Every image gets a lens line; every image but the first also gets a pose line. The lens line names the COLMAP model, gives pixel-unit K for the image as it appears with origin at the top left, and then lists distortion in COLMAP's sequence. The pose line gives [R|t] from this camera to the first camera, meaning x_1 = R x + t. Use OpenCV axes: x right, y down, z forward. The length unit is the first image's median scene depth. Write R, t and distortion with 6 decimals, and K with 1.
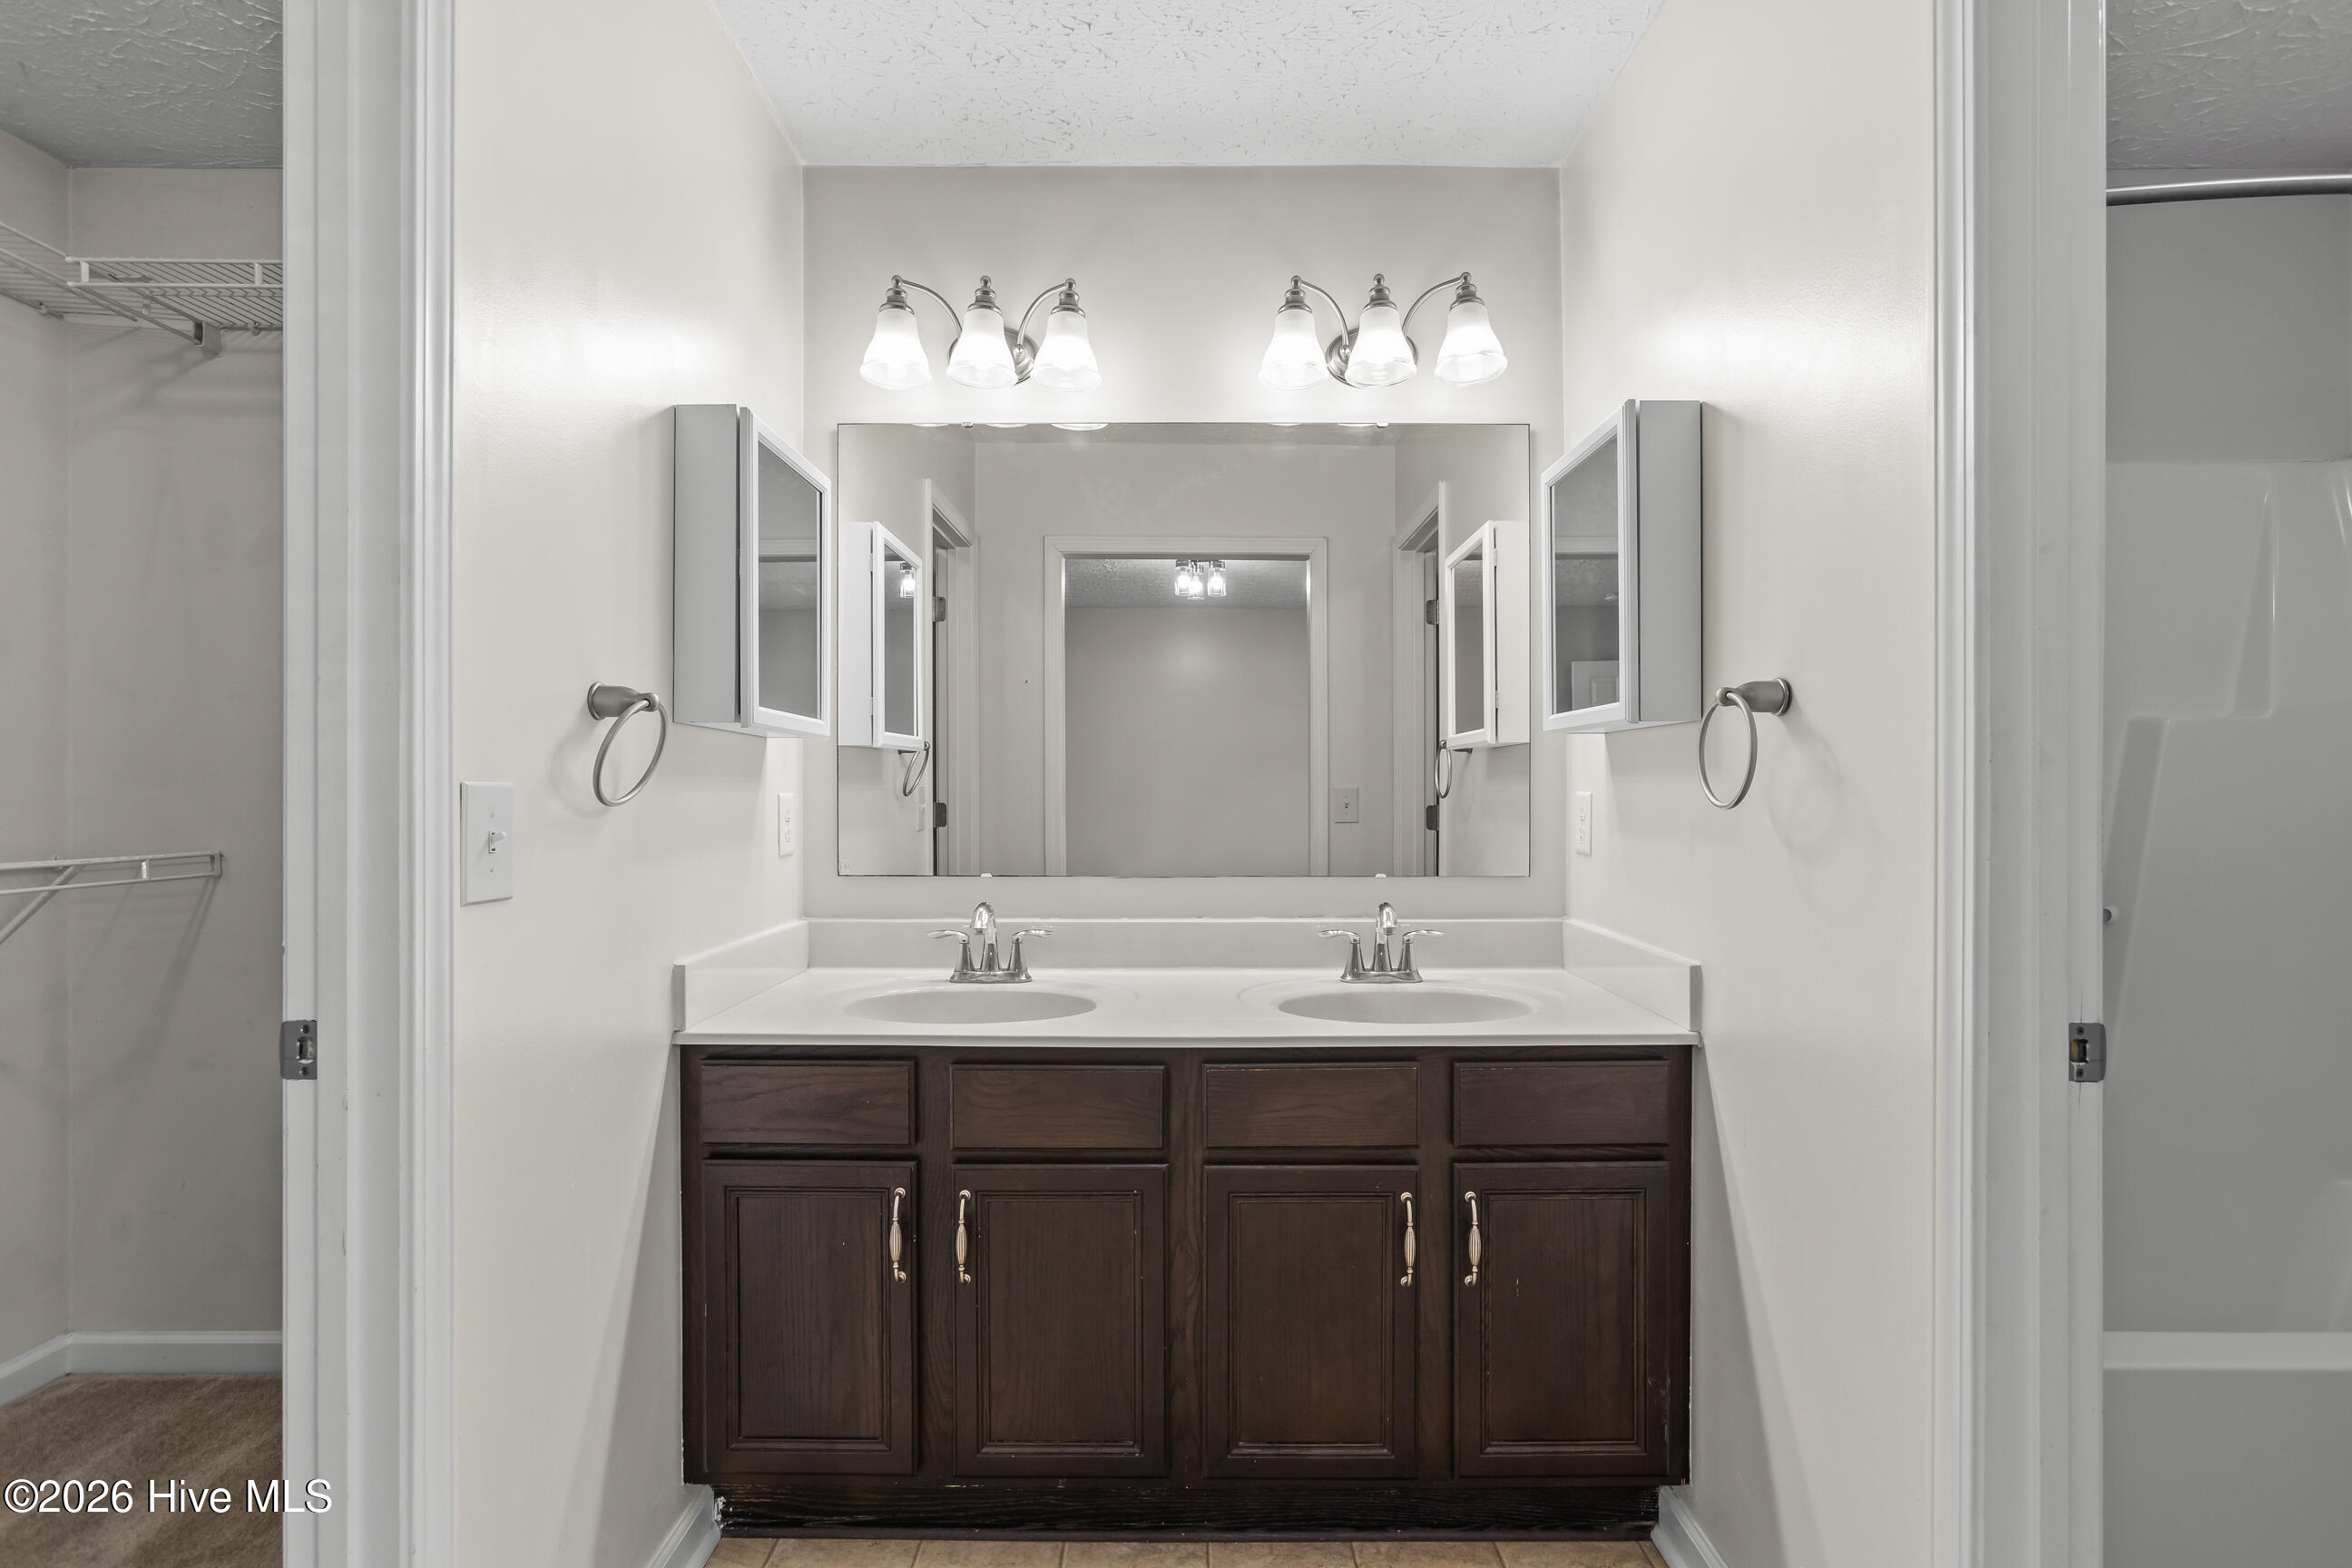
lens RADIAL K [[1055.9, 0, 1182.8], [0, 1055.9, 789.9], [0, 0, 1]] dist [-0.015691, 0.000028]
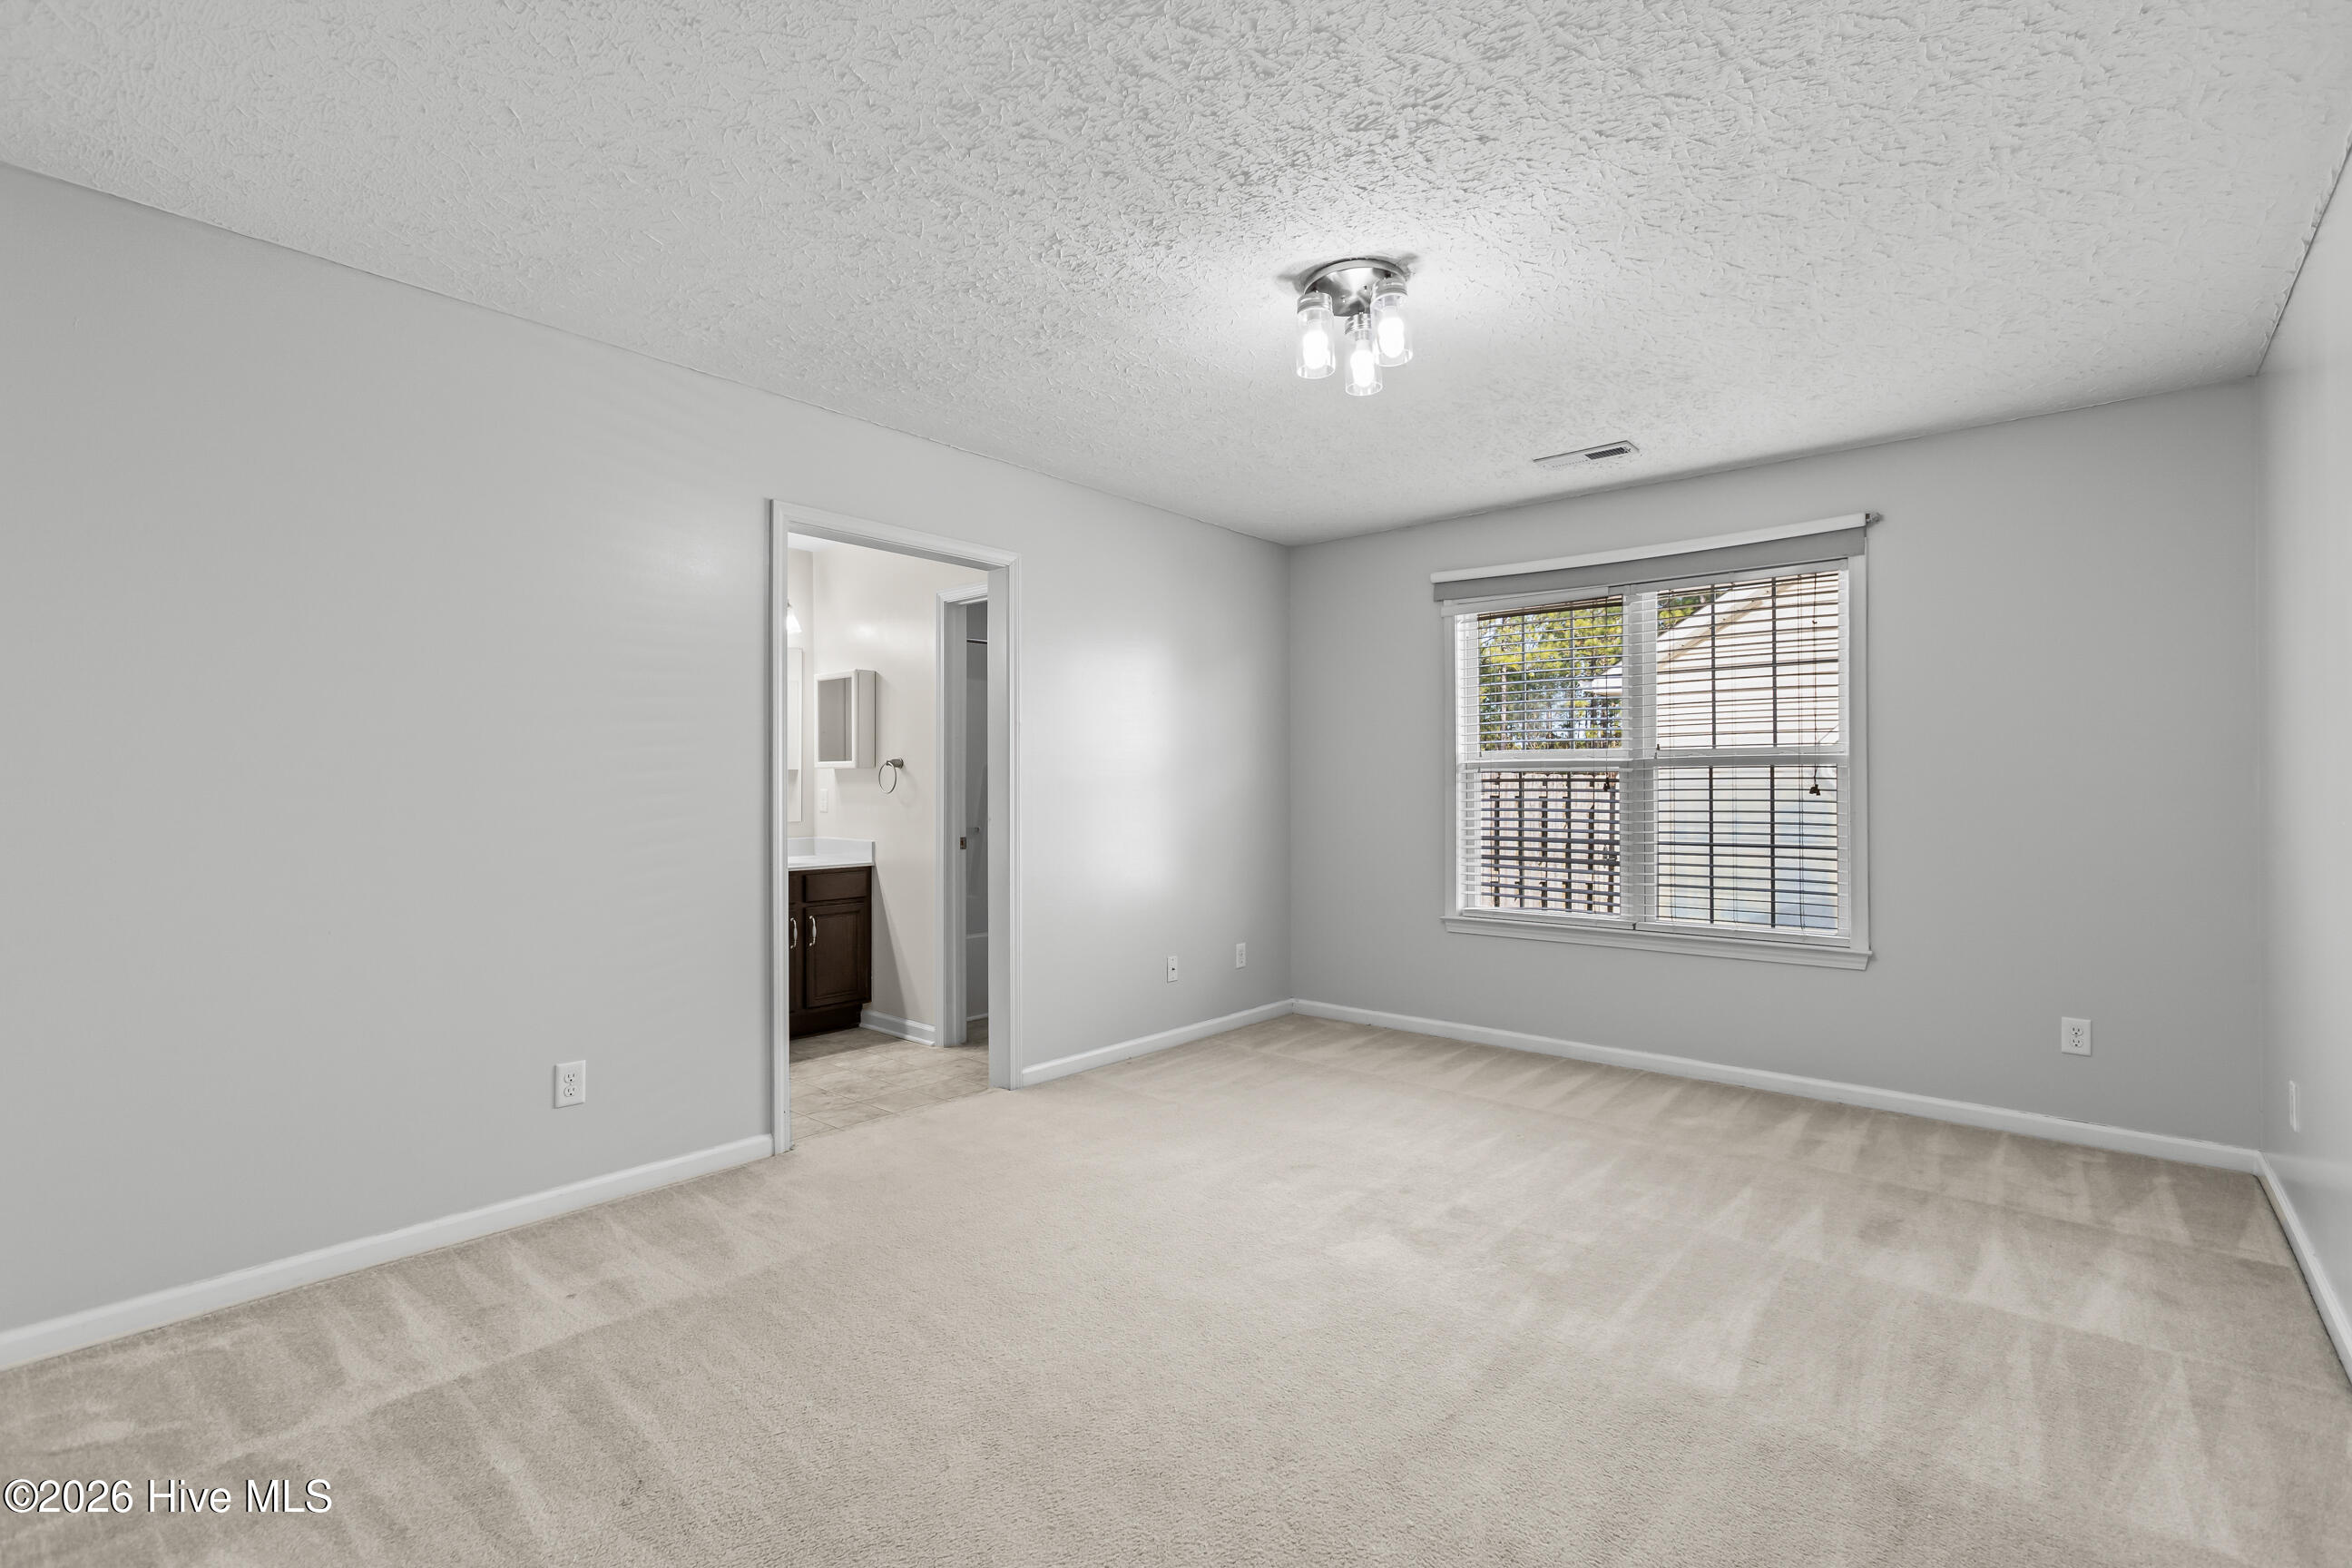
lens RADIAL K [[1104.3, 0, 1168.3], [0, 1104.3, 787.9], [0, 0, 1]] dist [-0.000879, 0.000536]
pose [[0.641539, 0.002340, 0.767087, -1.577607], [0.000393, 0.999994, -0.003379, 0.010061], [-0.767090, 0.002469, 0.641534, -1.940322]]
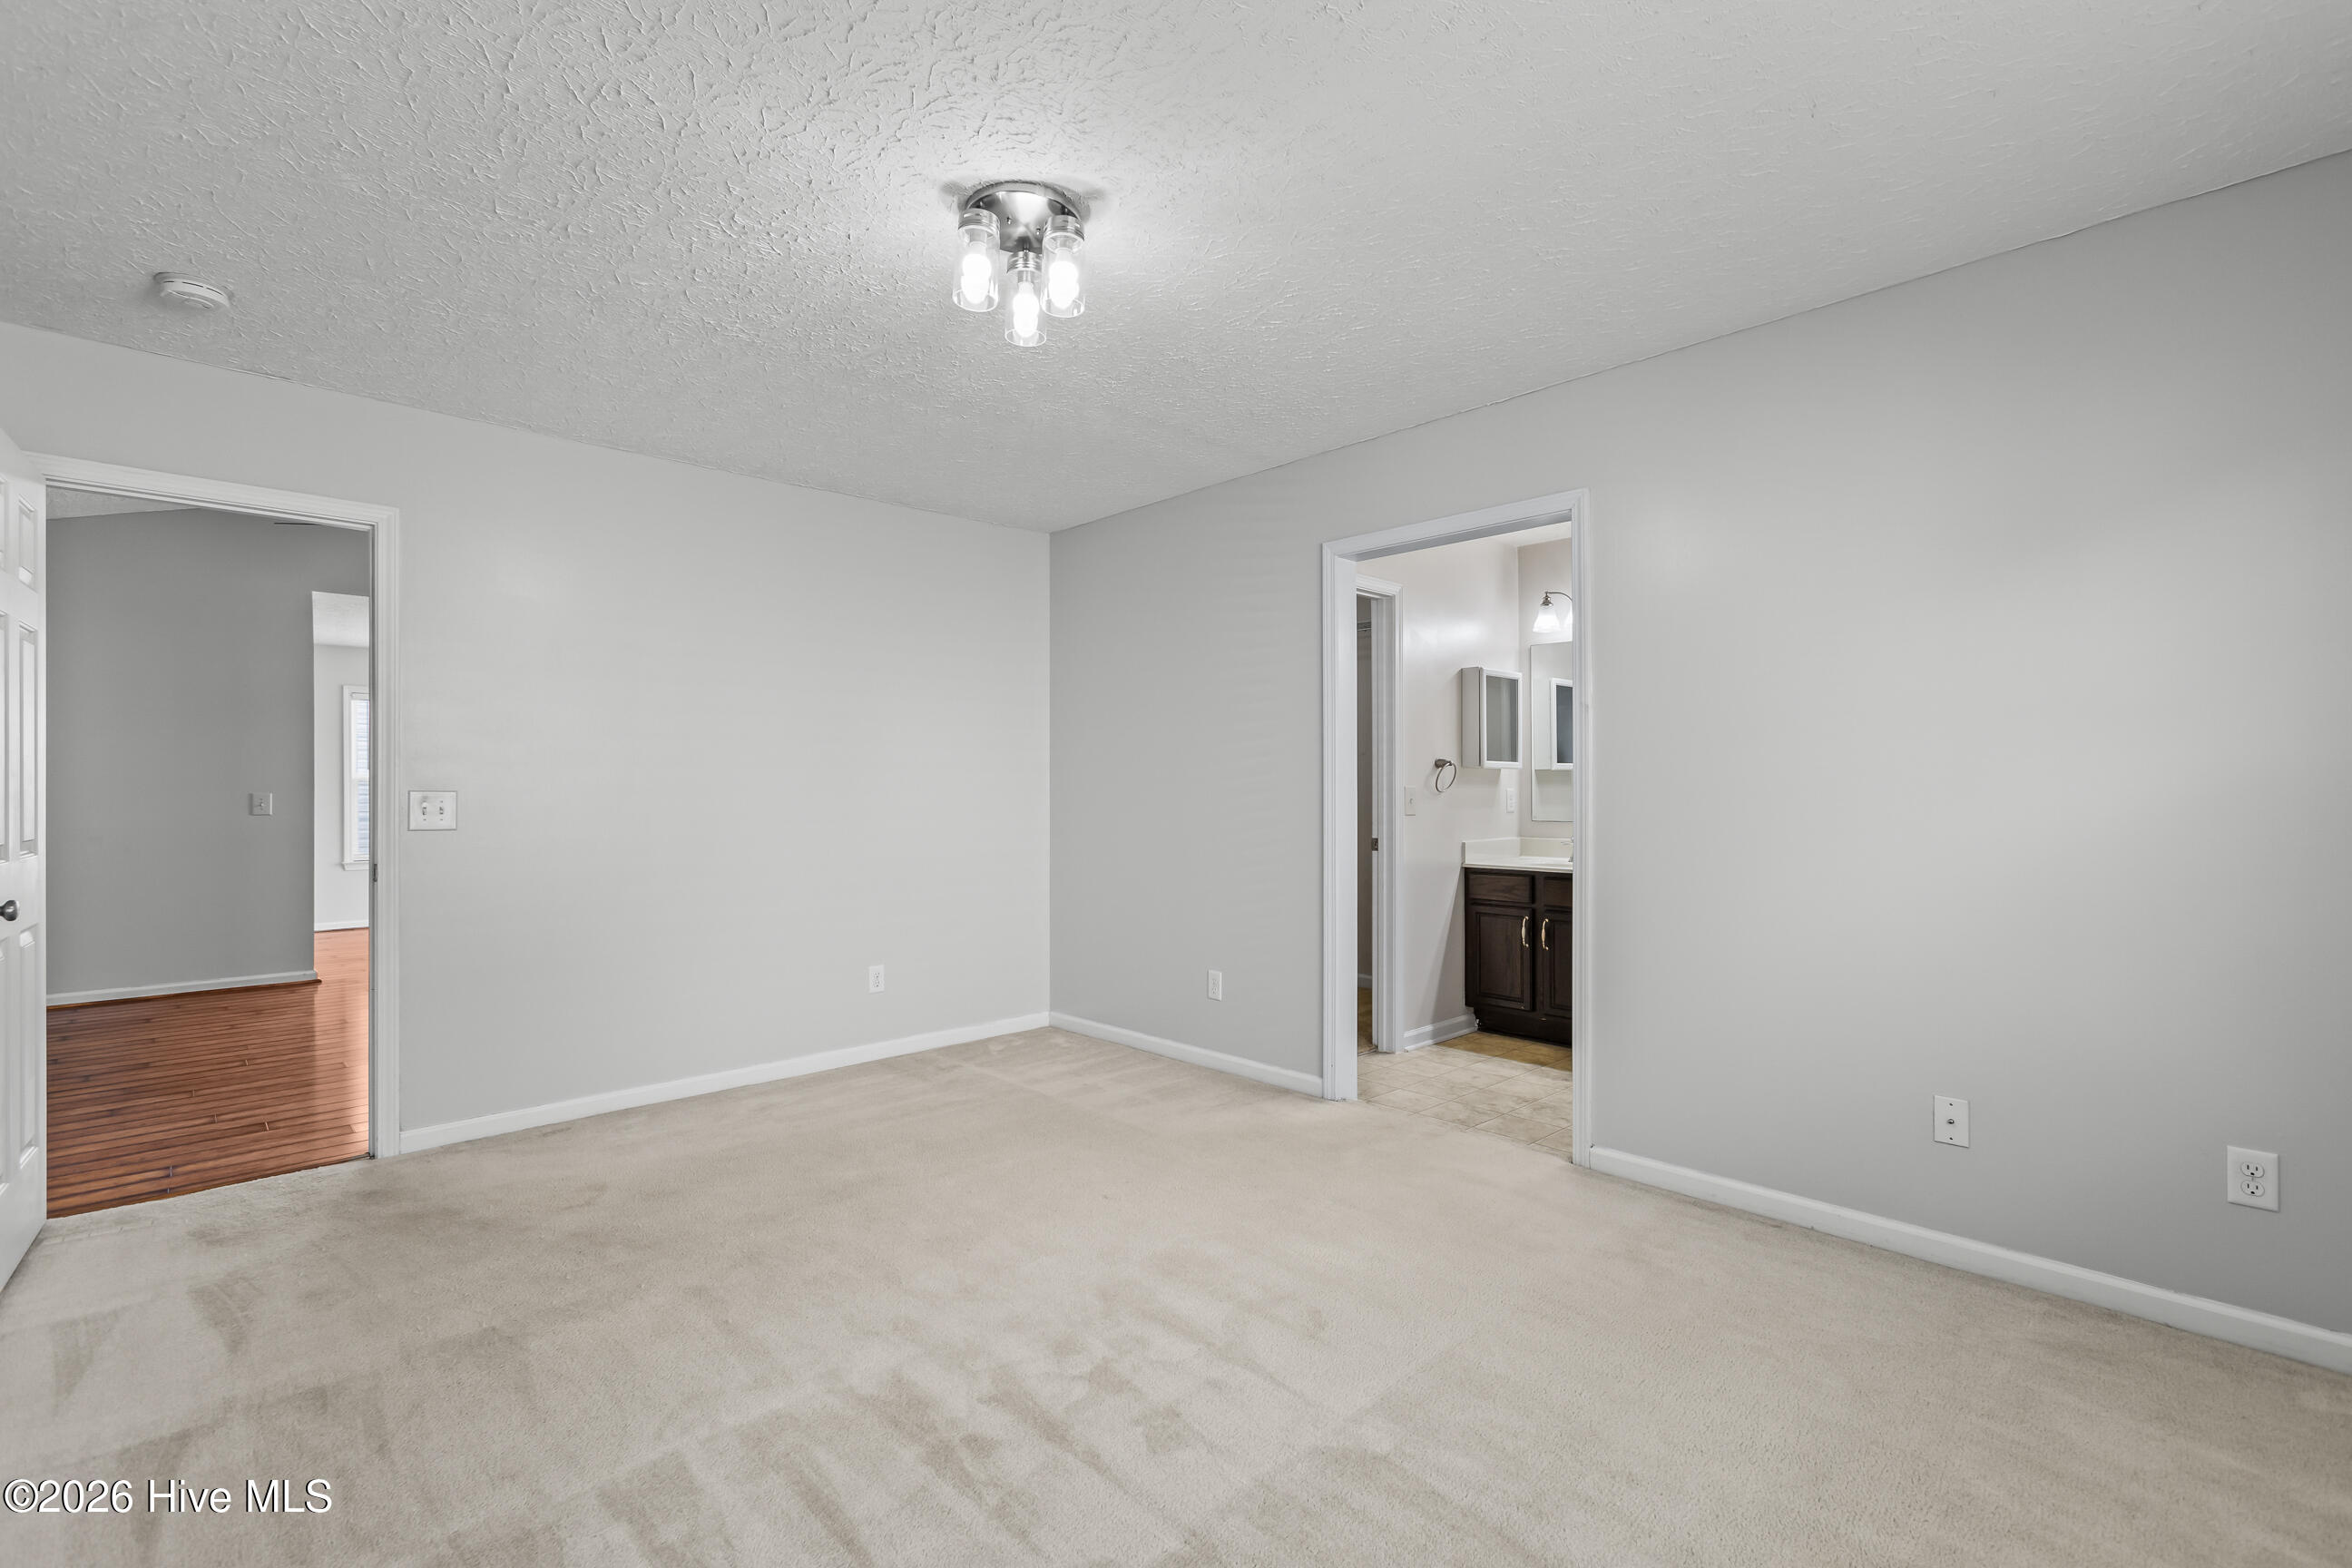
lens RADIAL K [[1104.3, 0, 1168.3], [0, 1104.3, 787.9], [0, 0, 1]] dist [-0.000879, 0.000536]
pose [[0.674010, -0.002625, -0.738717, 1.414353], [0.001795, 0.999997, -0.001916, 0.005346], [0.738720, -0.000034, 0.674013, -1.956561]]
